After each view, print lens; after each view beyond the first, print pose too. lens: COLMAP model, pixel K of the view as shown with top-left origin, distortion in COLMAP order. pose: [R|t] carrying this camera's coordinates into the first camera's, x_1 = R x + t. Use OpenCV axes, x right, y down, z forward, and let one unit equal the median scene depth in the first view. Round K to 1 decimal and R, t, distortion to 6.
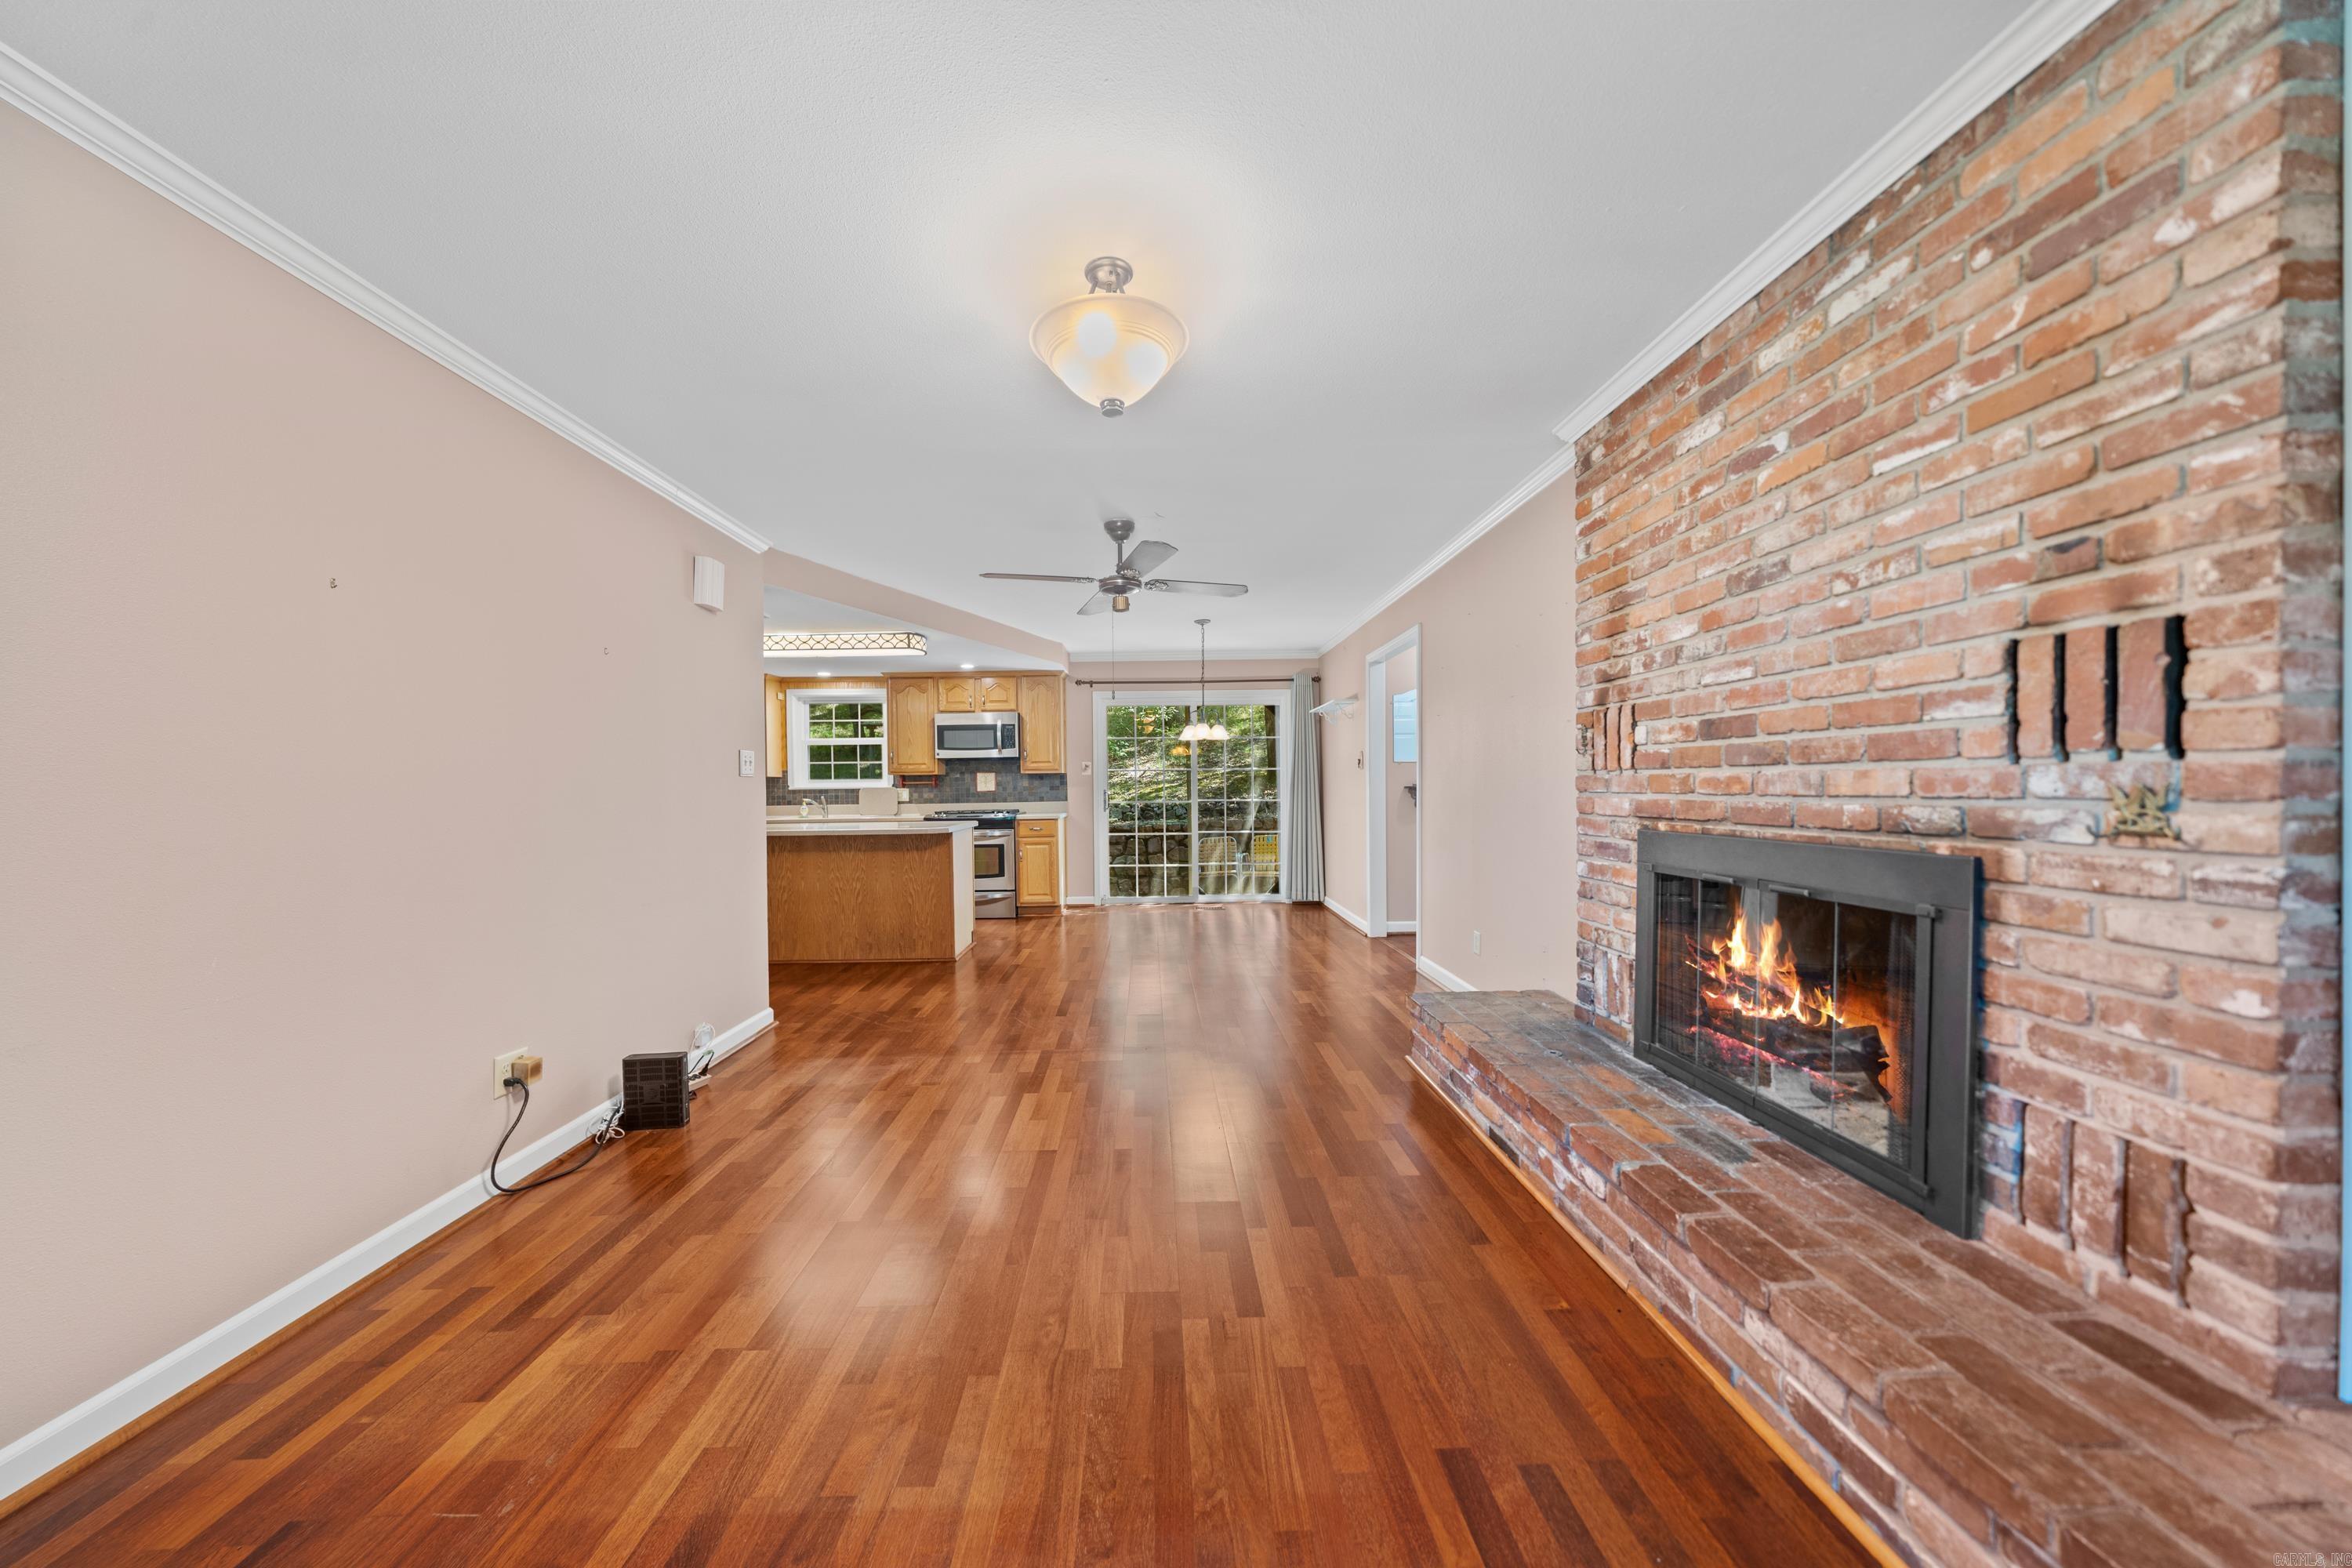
lens RADIAL K [[801.1, 0, 1162.6], [0, 801.1, 796.2], [0, 0, 1]] dist [-0.005048, 0.000219]
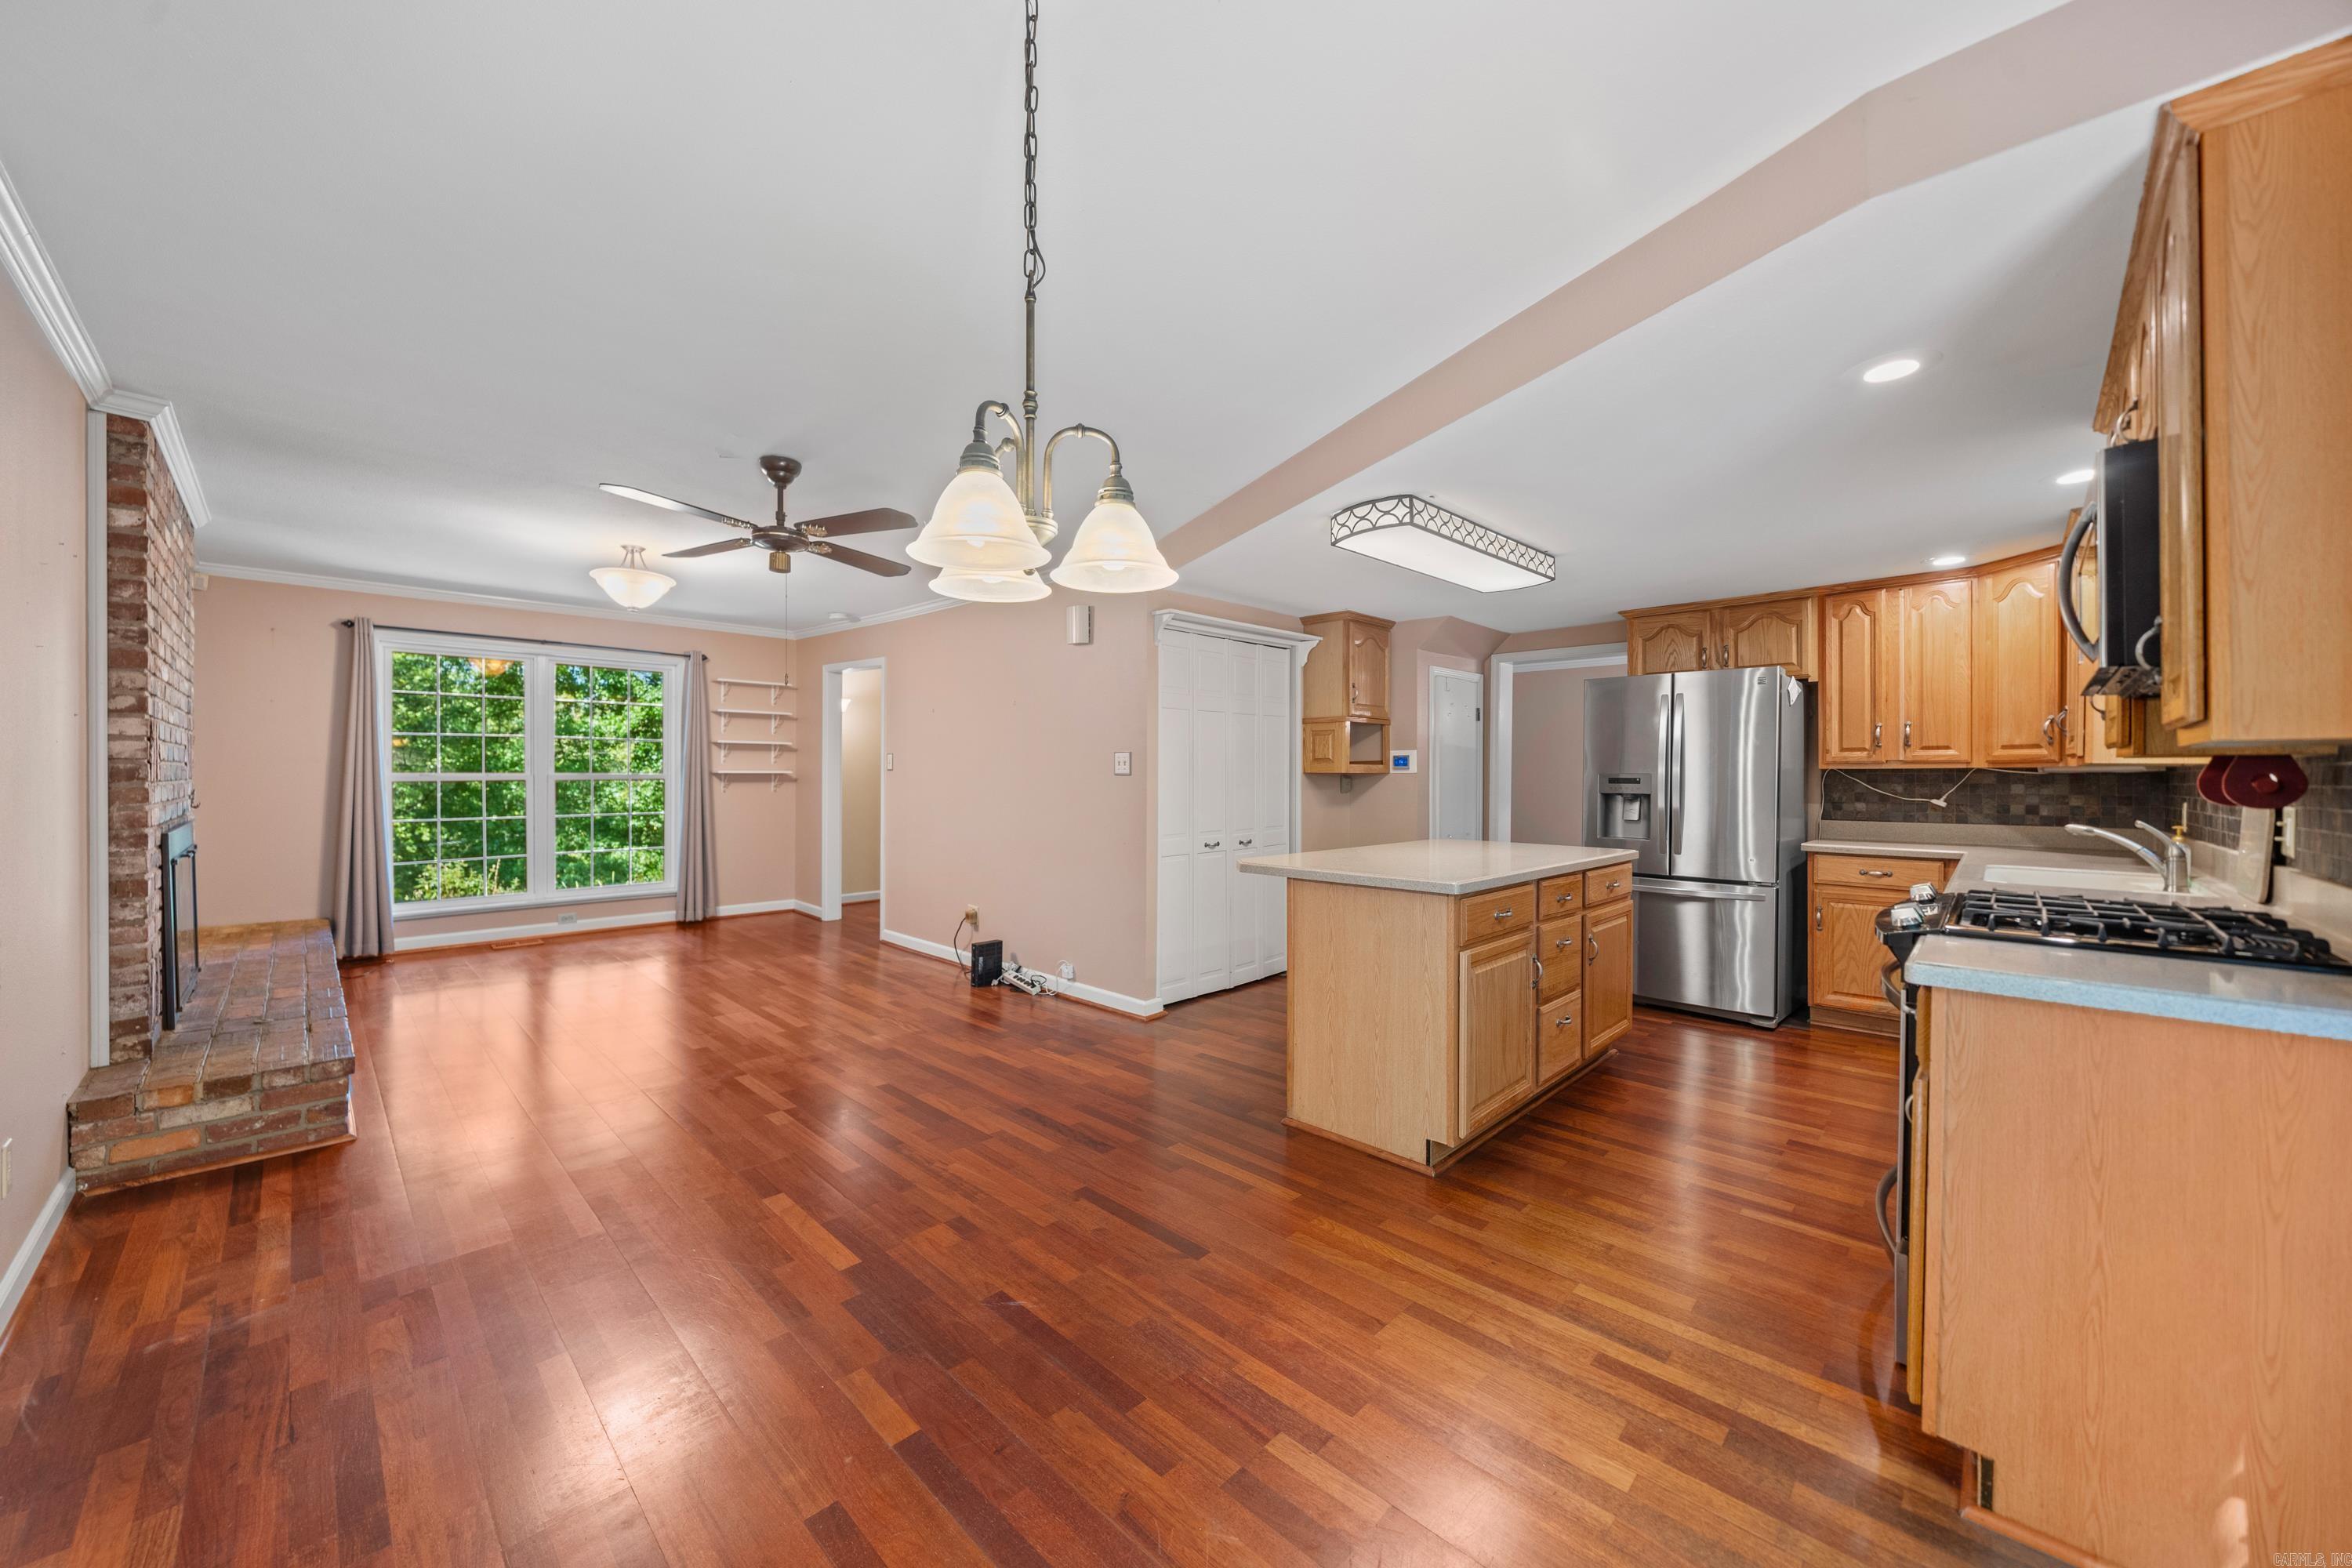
lens RADIAL K [[863.2, 0, 1146.1], [0, 863.2, 775.4], [0, 0, 1]] dist [-0.005905, -0.000031]
pose [[-0.724997, 0.010115, -0.688677, 0.545432], [-0.004670, 0.999797, 0.019601, -0.094684], [0.688736, 0.017427, -0.724803, 3.719610]]
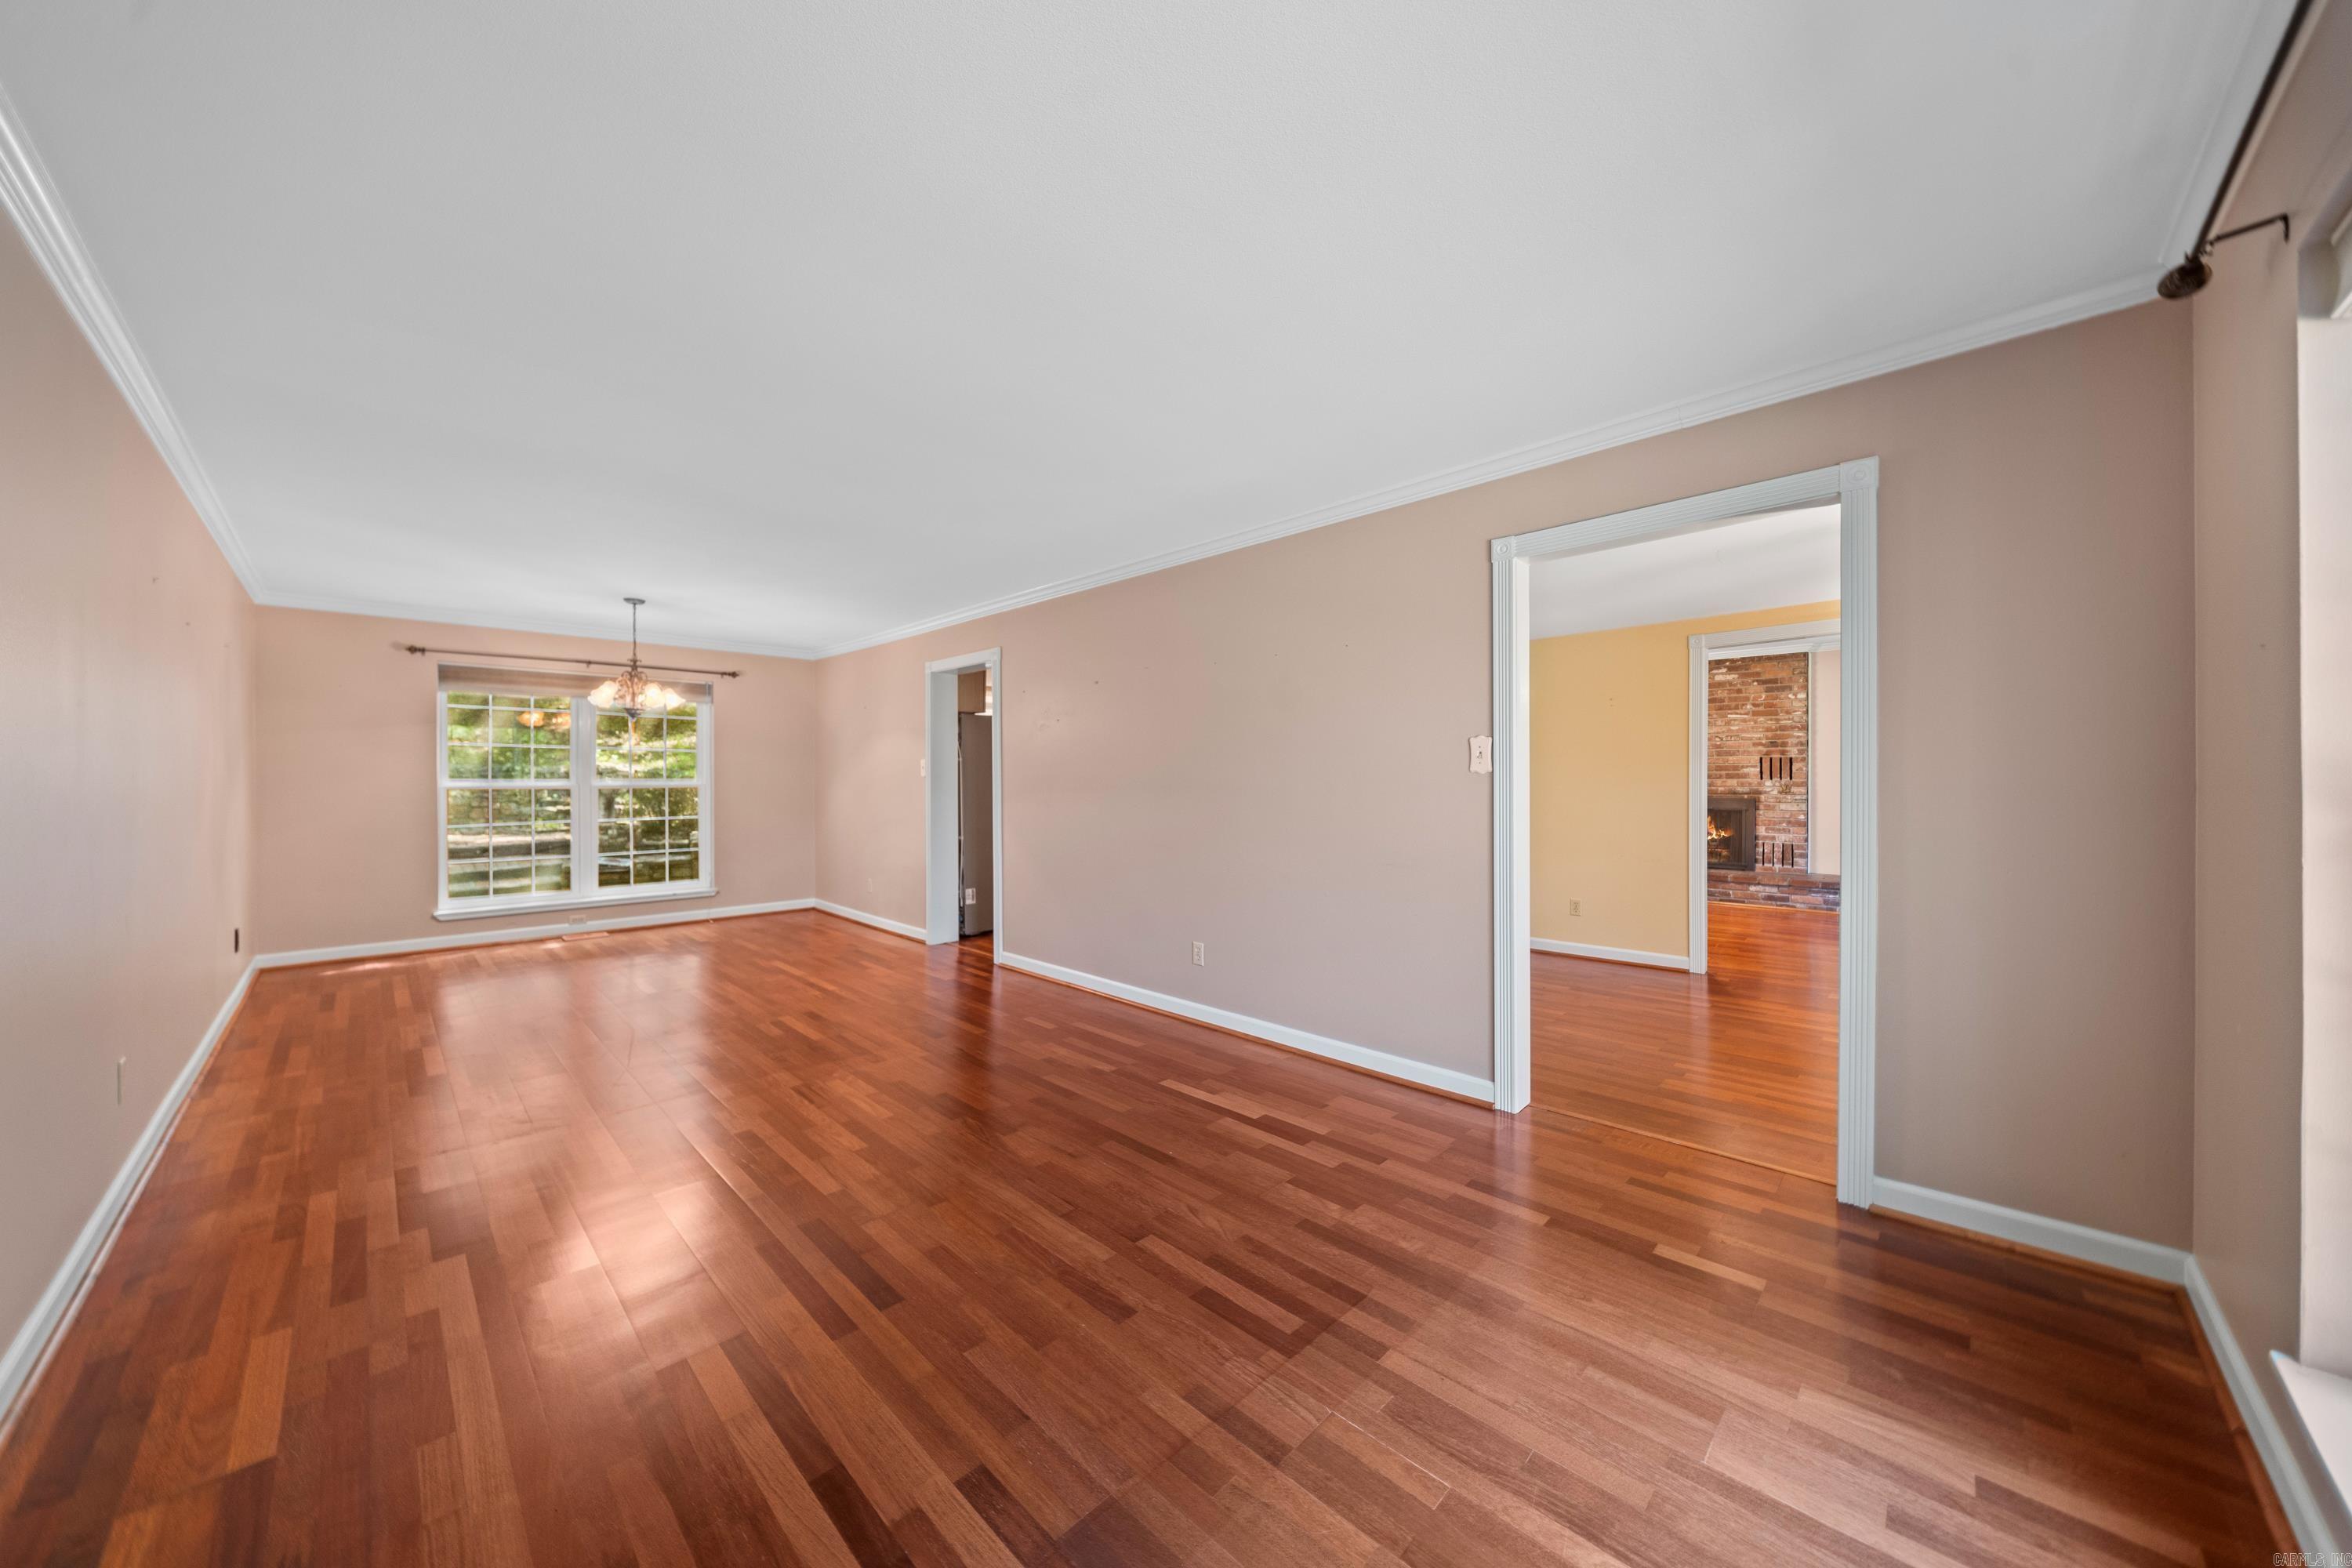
lens RADIAL K [[801.9, 0, 1176.5], [0, 801.9, 782.0], [0, 0, 1]] dist [-0.000331, 0.000046]
pose [[0.712005, 0.010065, 0.702103, -4.112062], [-0.001164, 0.999913, -0.013153, 0.036251], [-0.702174, 0.008547, 0.711954, -0.061221]]
